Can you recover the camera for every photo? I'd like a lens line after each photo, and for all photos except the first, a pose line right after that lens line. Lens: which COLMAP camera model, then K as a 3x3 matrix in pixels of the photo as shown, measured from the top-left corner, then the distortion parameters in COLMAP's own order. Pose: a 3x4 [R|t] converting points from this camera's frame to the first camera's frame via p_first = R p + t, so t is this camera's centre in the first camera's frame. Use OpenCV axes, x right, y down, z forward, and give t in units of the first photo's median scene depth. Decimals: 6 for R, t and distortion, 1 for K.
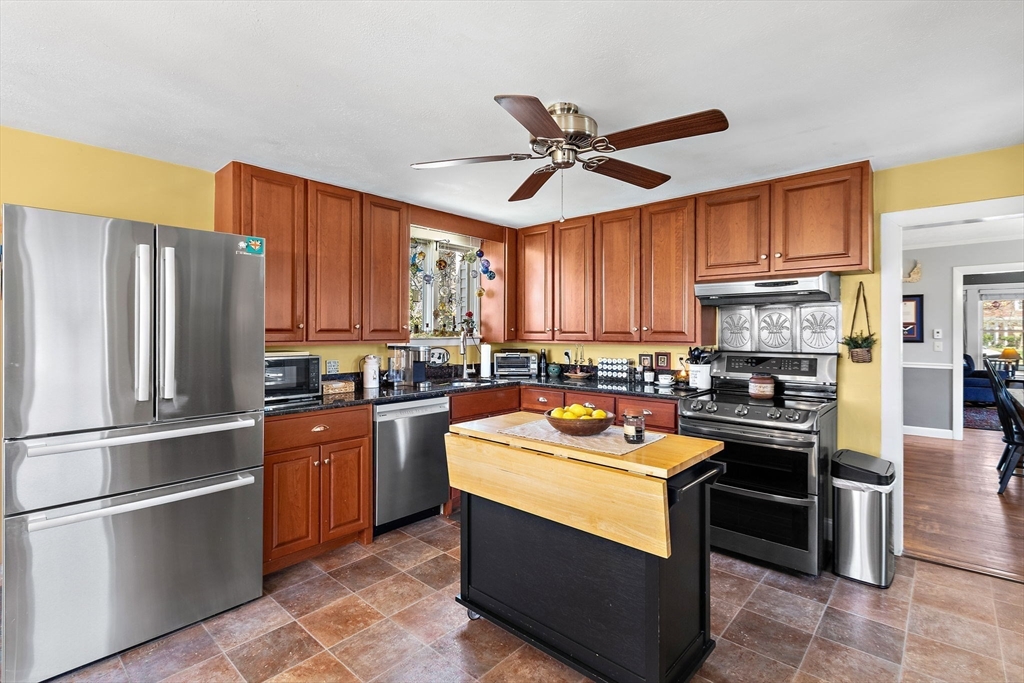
lens RADIAL K [[482.3, 0, 512.3], [0, 482.3, 333.0], [0, 0, 1]] dist [0.006402, -0.003351]
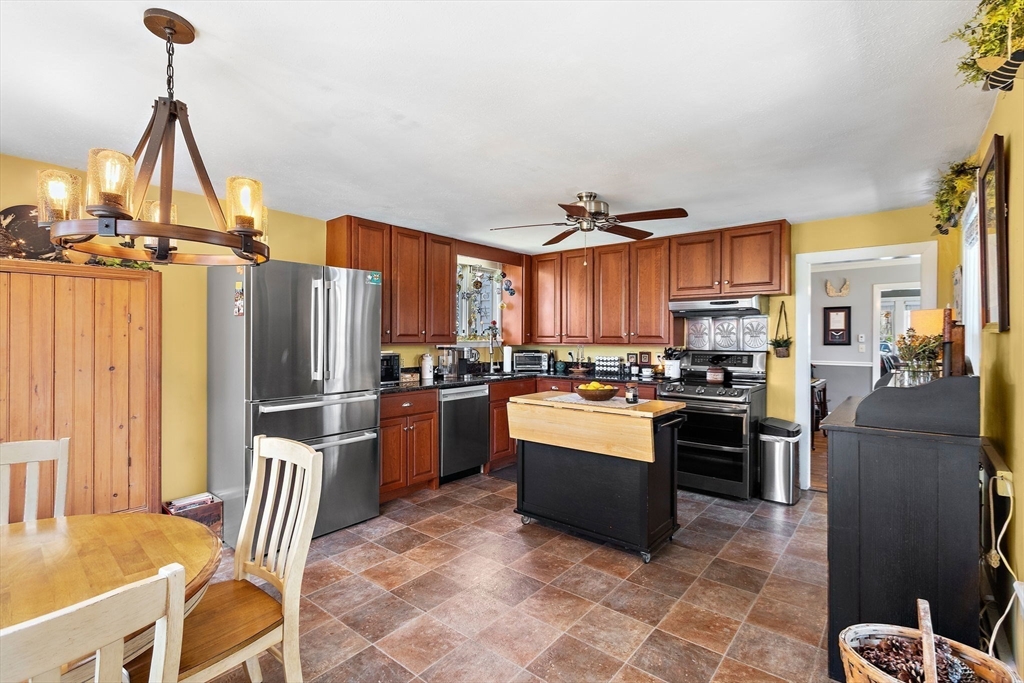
lens RADIAL K [[482.3, 0, 513.0], [0, 482.3, 344.4], [0, 0, 1]] dist [0.006402, -0.003351]
pose [[0.998888, -0.001225, 0.047138, -0.143272], [0.000678, 0.999932, 0.011615, 0.005184], [-0.047149, -0.011571, 0.998821, -0.388344]]
